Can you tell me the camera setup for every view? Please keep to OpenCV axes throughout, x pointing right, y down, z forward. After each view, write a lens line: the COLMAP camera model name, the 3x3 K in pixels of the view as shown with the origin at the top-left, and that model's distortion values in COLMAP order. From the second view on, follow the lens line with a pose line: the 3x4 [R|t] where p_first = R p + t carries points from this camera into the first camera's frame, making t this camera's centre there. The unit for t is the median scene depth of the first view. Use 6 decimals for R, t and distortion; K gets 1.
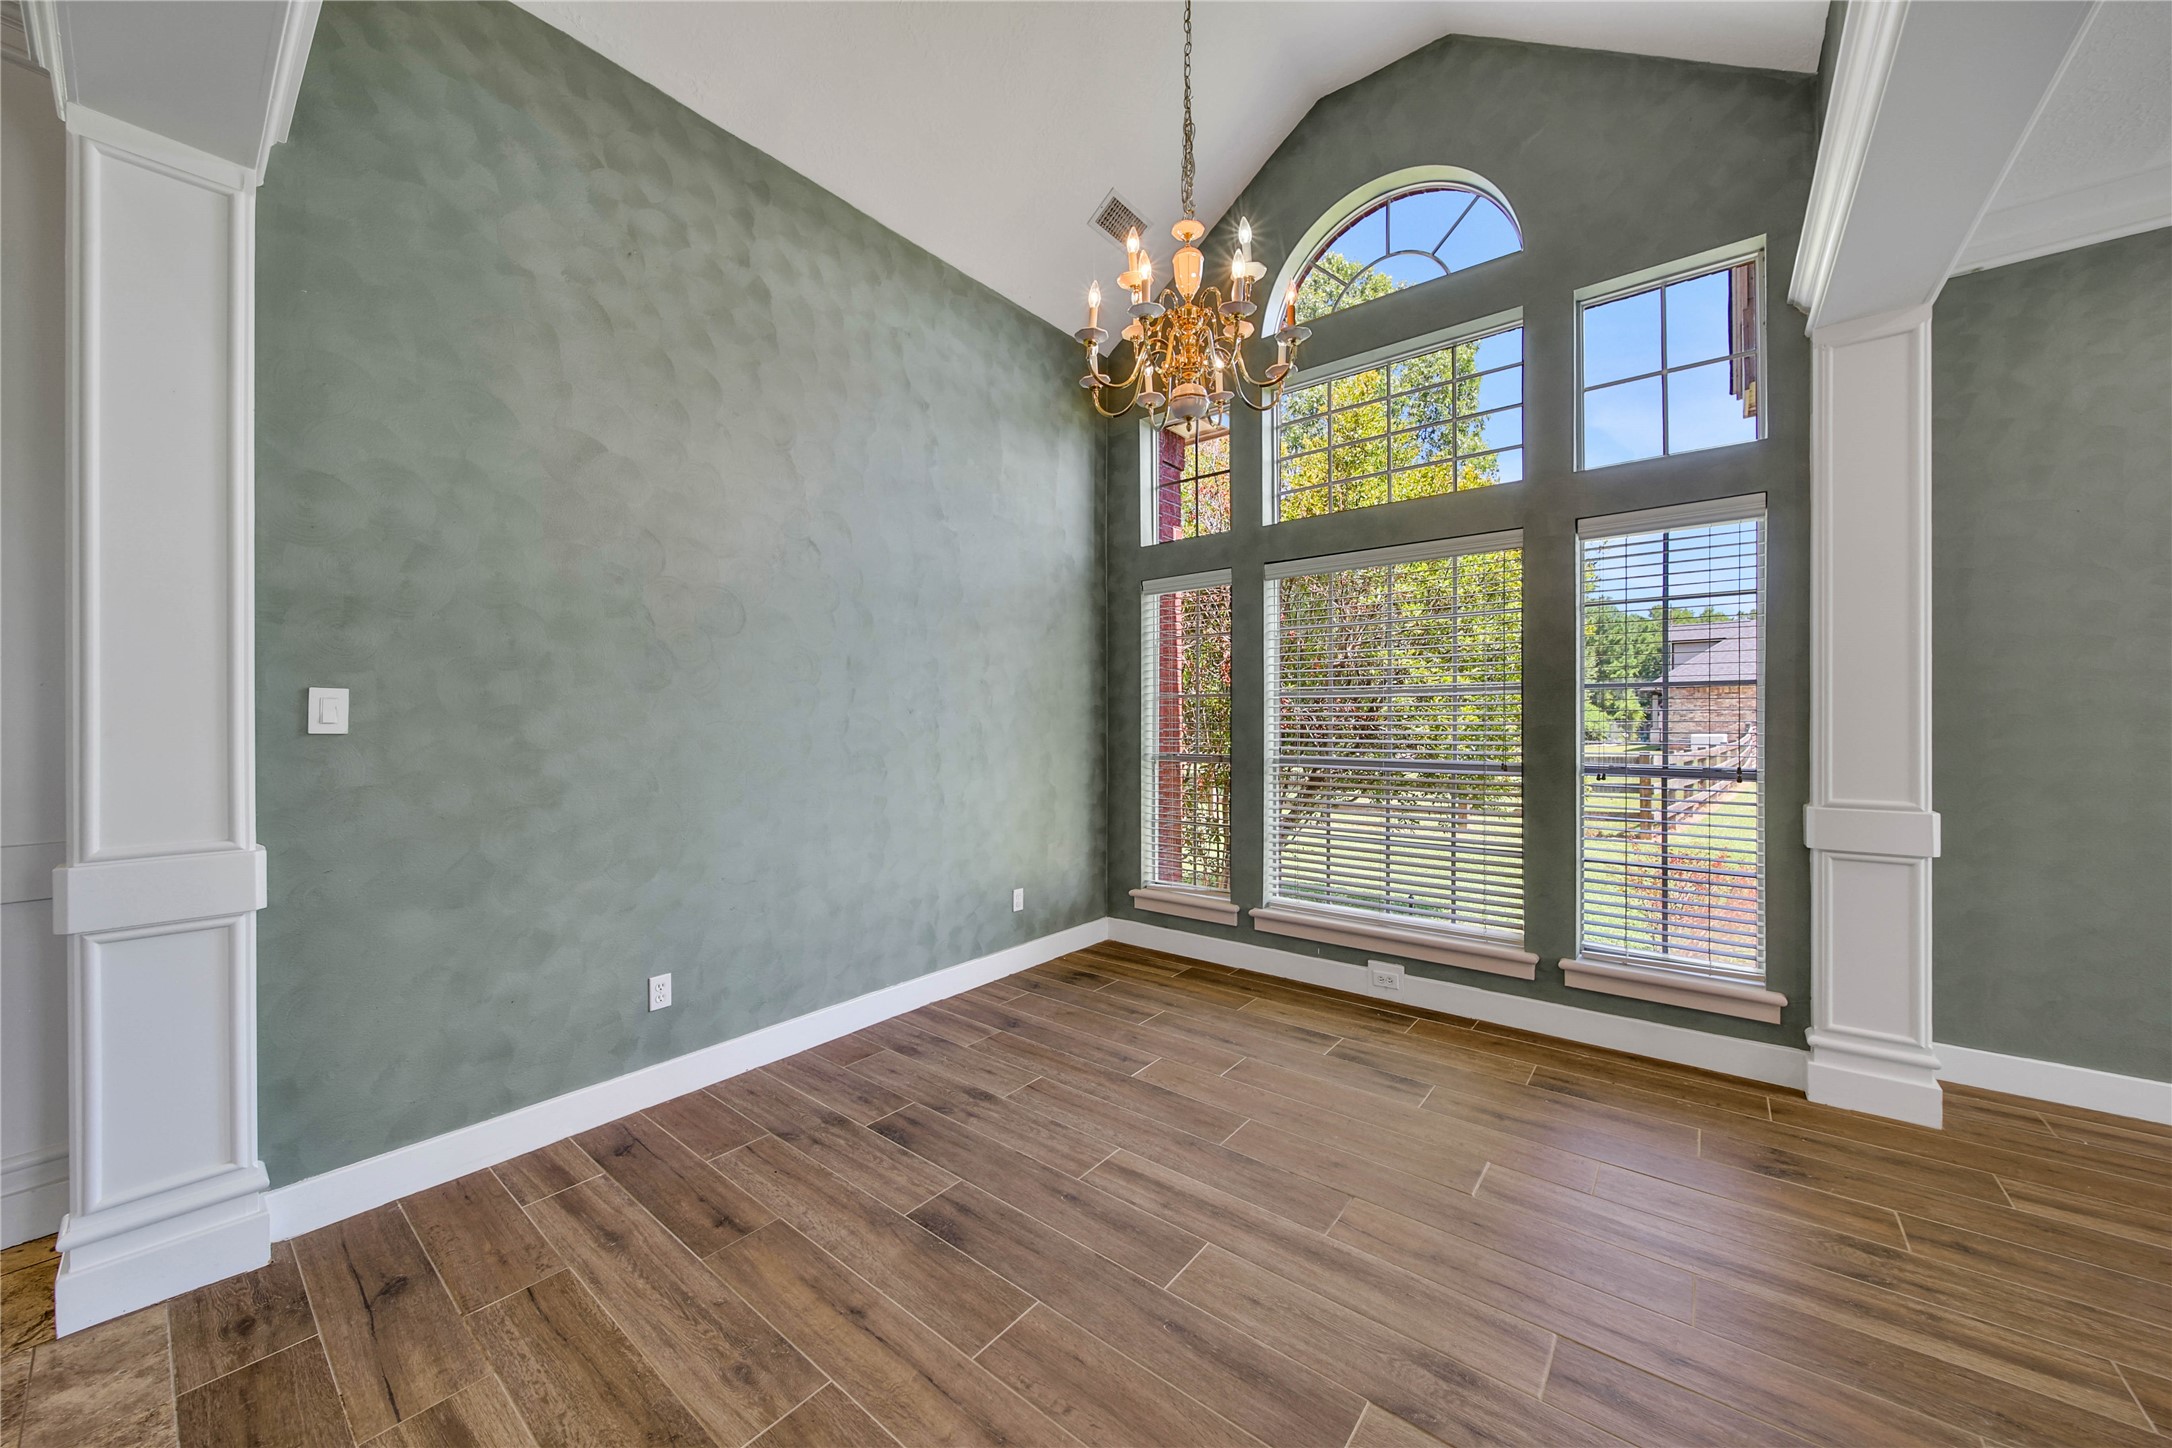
lens RADIAL K [[768.6, 0, 1086.0], [0, 768.6, 724.0], [0, 0, 1]] dist [-0.002094, -0.000208]
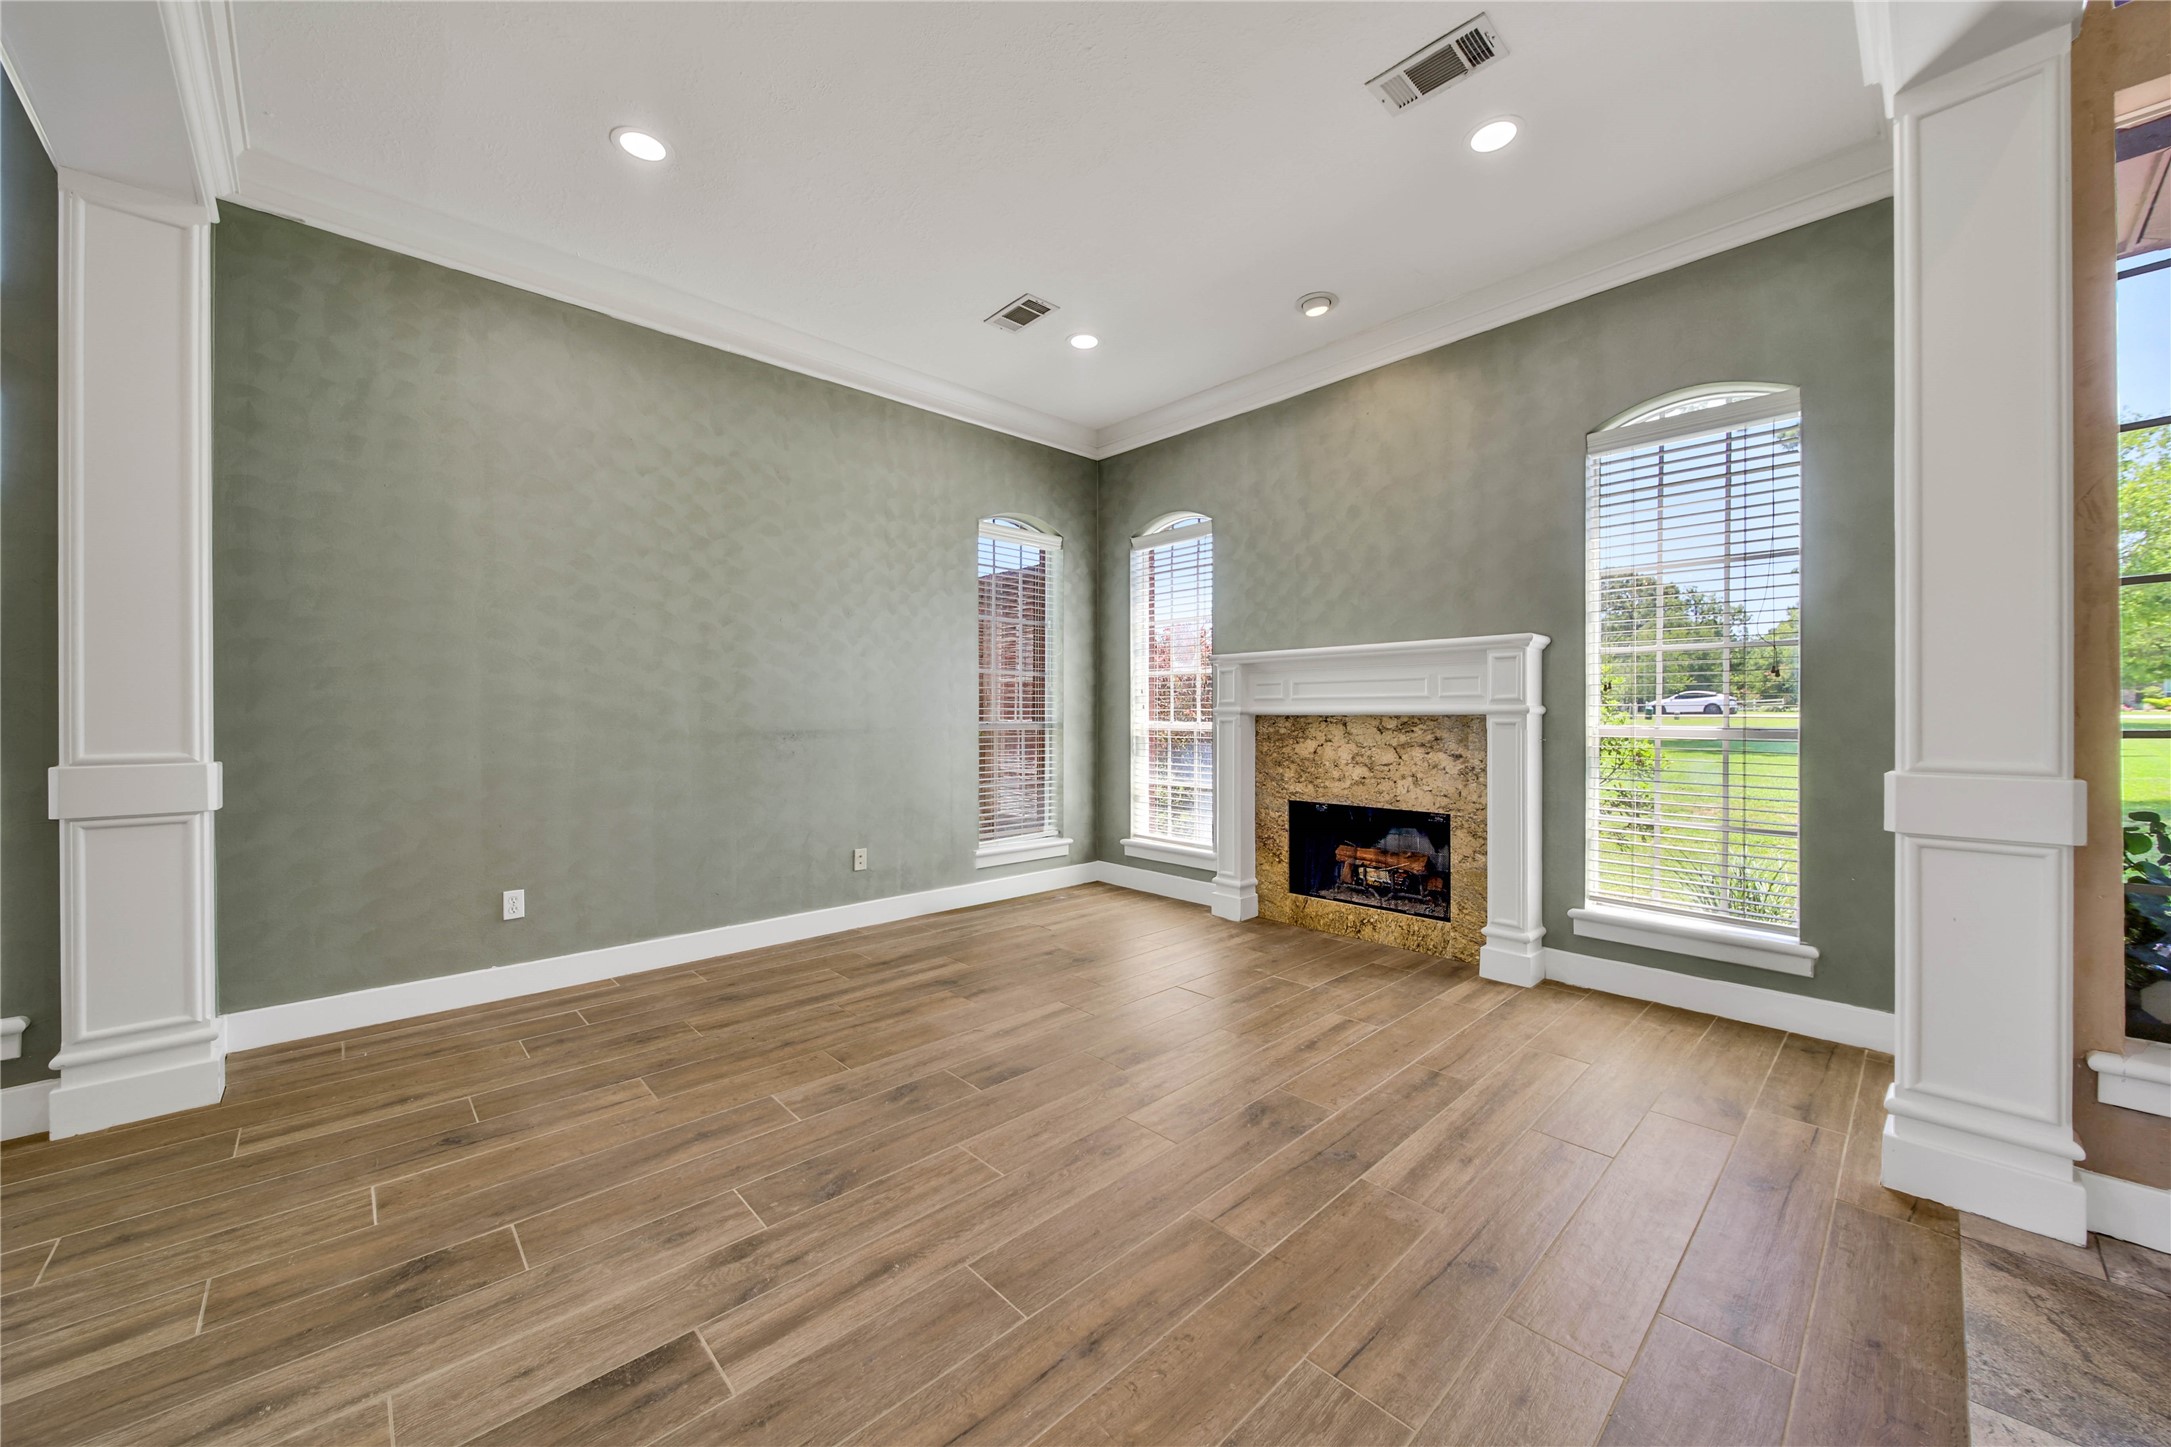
lens RADIAL K [[809.7, 0, 1094.2], [0, 809.7, 716.1], [0, 0, 1]] dist [-0.002441, -0.000161]
pose [[0.130461, 0.001327, 0.991453, 0.266598], [0.003272, 0.999993, -0.001769, 0.061806], [-0.991448, 0.003475, 0.130456, -0.170613]]
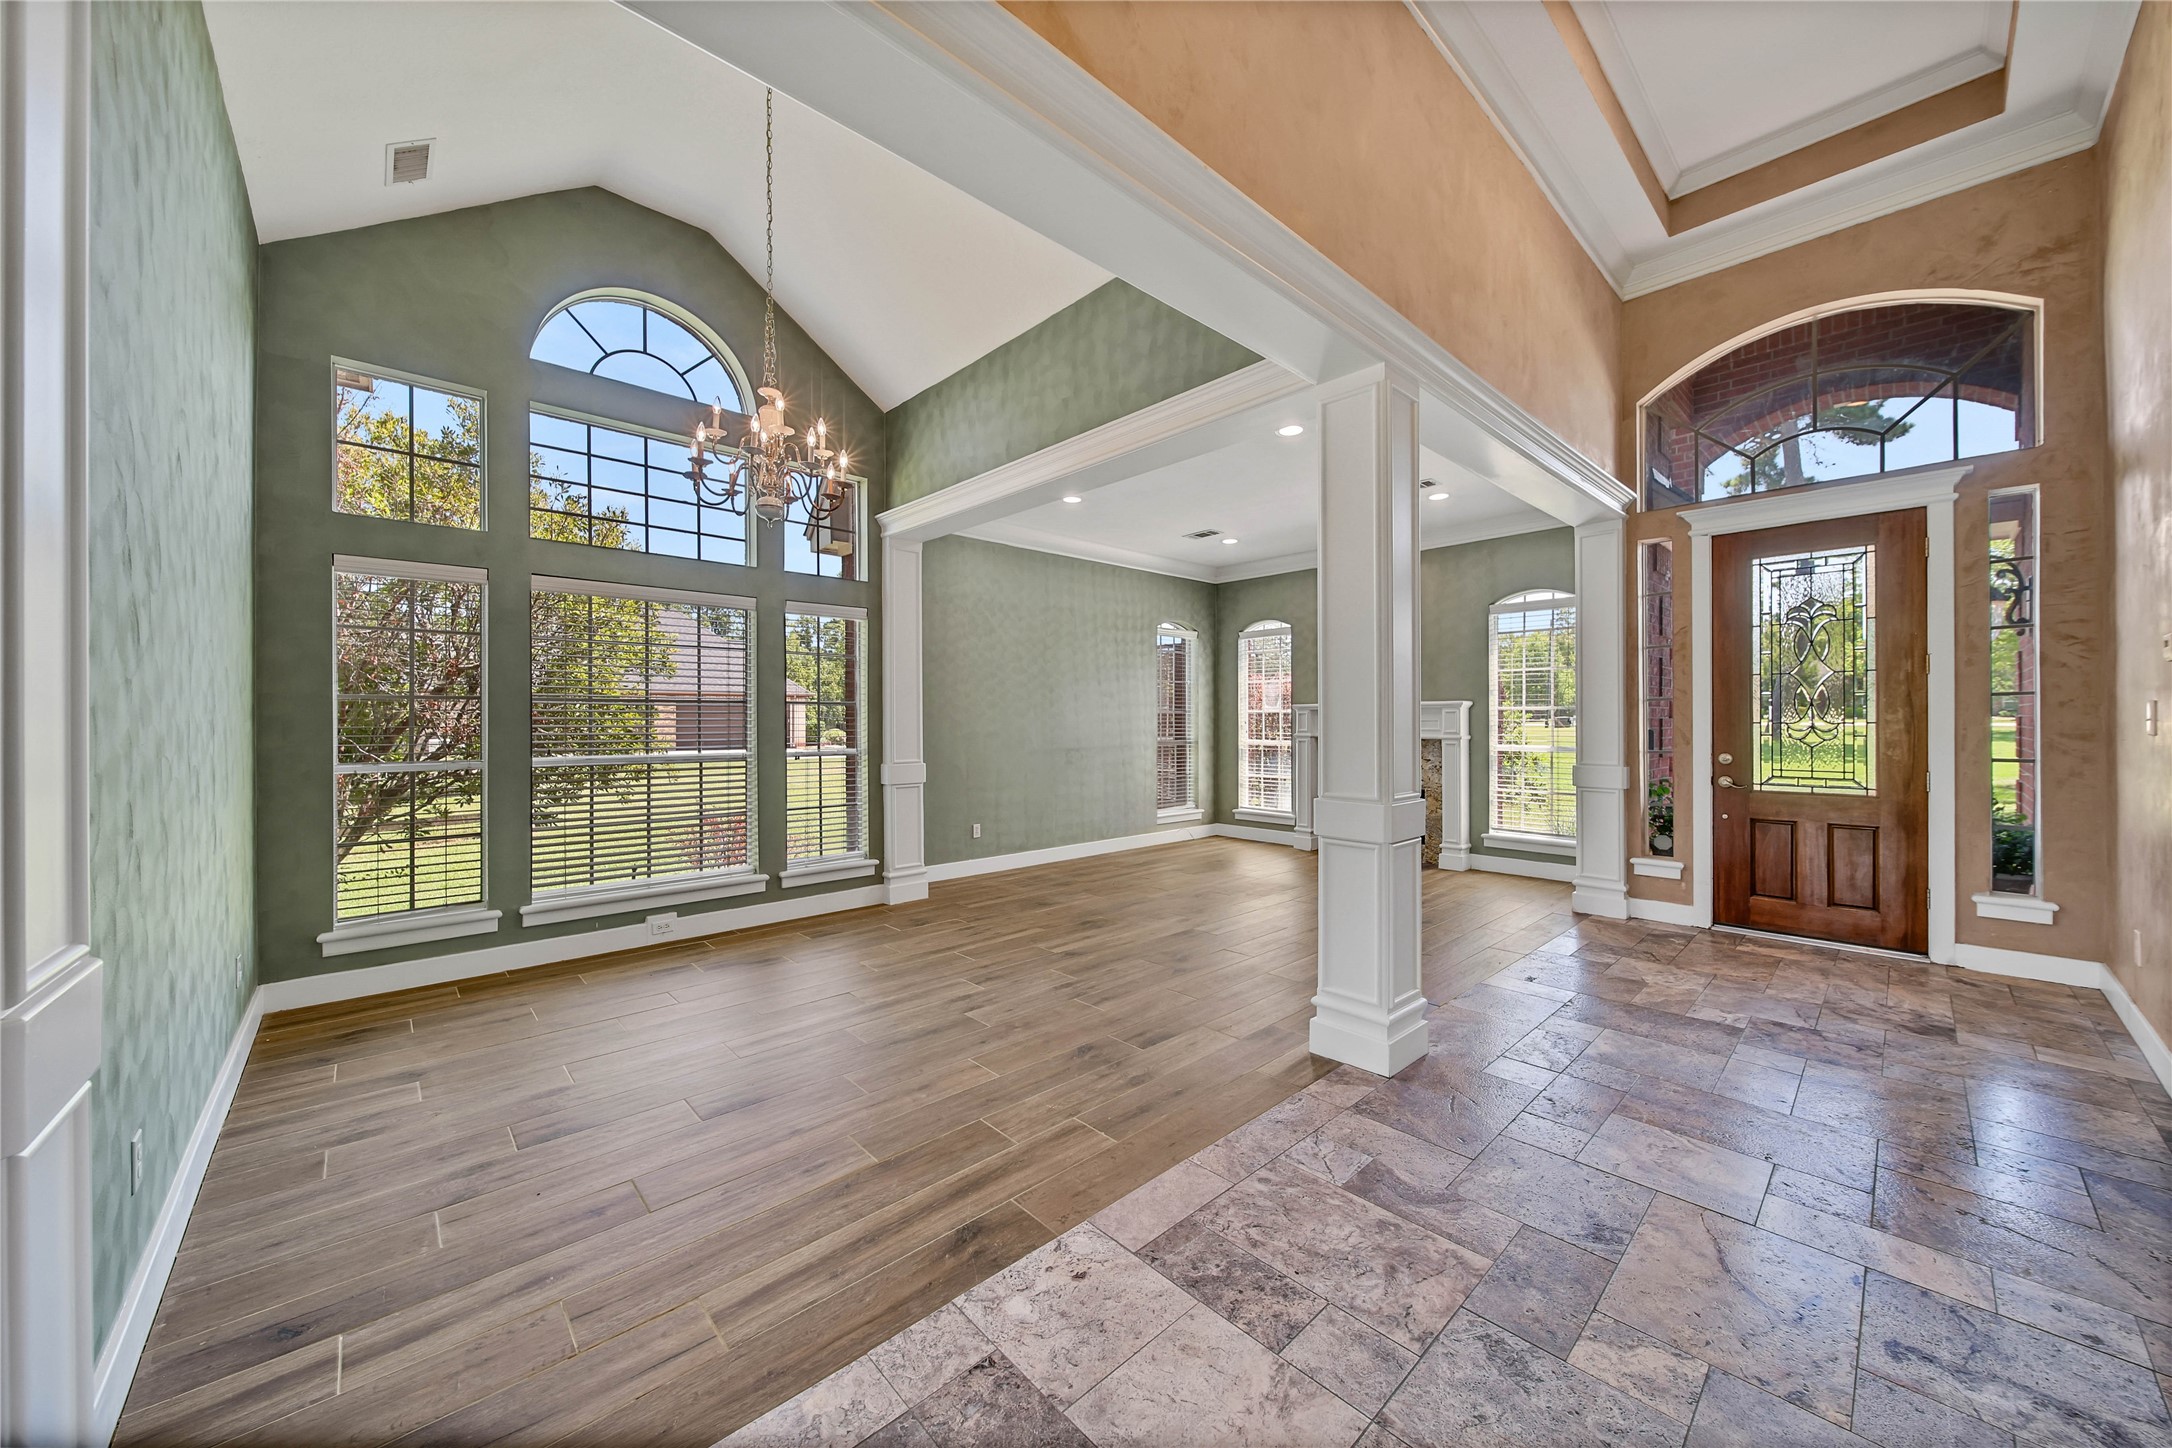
lens RADIAL K [[778.6, 0, 1086.0], [0, 778.6, 719.1], [0, 0, 1]] dist [-0.001747, -0.000297]
pose [[0.149681, 0.005910, 0.988717, -1.098386], [0.005451, 0.999962, -0.006802, 0.000697], [-0.988719, 0.006407, 0.149643, 0.152825]]
